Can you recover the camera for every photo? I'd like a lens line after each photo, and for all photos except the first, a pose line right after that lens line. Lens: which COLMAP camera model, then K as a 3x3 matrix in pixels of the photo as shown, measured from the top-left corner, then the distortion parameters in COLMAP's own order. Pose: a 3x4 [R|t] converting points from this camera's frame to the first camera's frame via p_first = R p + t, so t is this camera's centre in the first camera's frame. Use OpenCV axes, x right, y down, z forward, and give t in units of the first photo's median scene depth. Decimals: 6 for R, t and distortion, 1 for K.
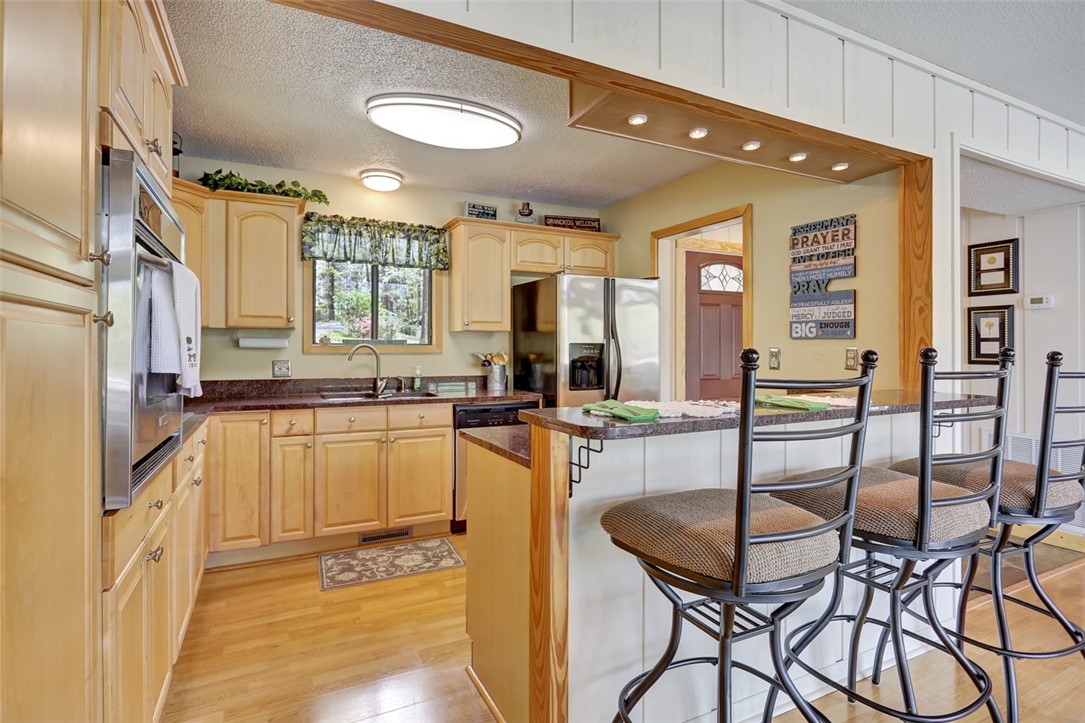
lens RADIAL K [[537.6, 0, 529.0], [0, 537.6, 348.4], [0, 0, 1]] dist [-0.012893, 0.001948]
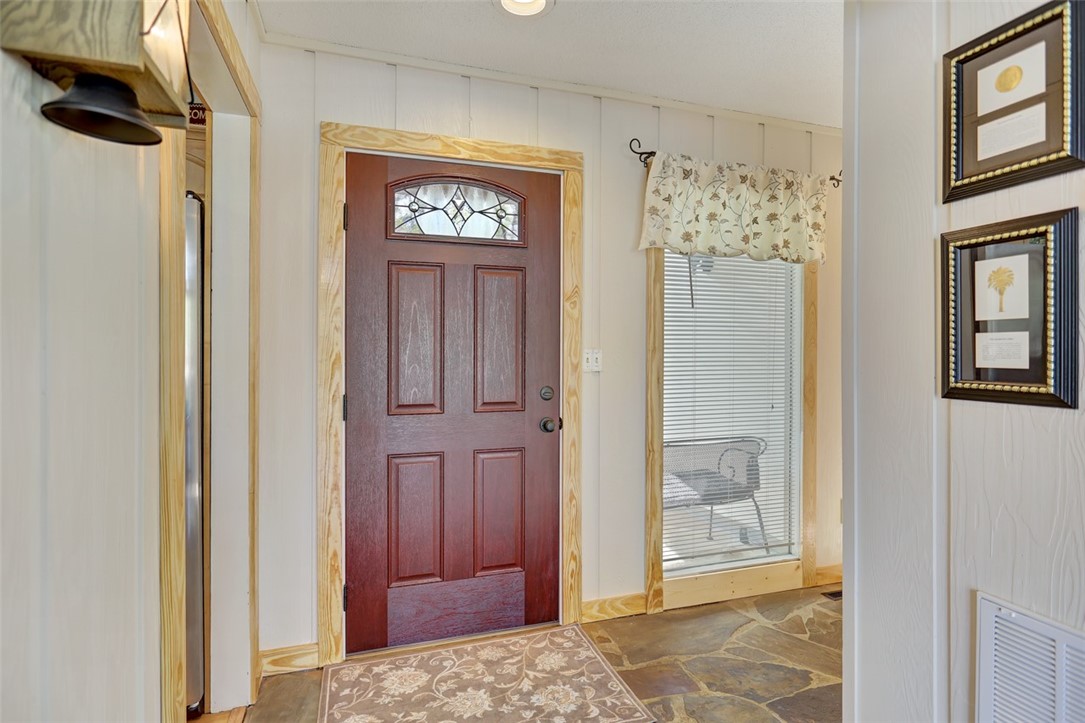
lens RADIAL K [[537.6, 0, 537.5], [0, 537.6, 357.1], [0, 0, 1]] dist [-0.012893, 0.001948]
pose [[0.991324, 0.002367, -0.131421, 0.633324], [-0.001307, 0.999966, 0.008149, 0.000548], [0.131435, -0.007907, 0.991293, 0.647858]]
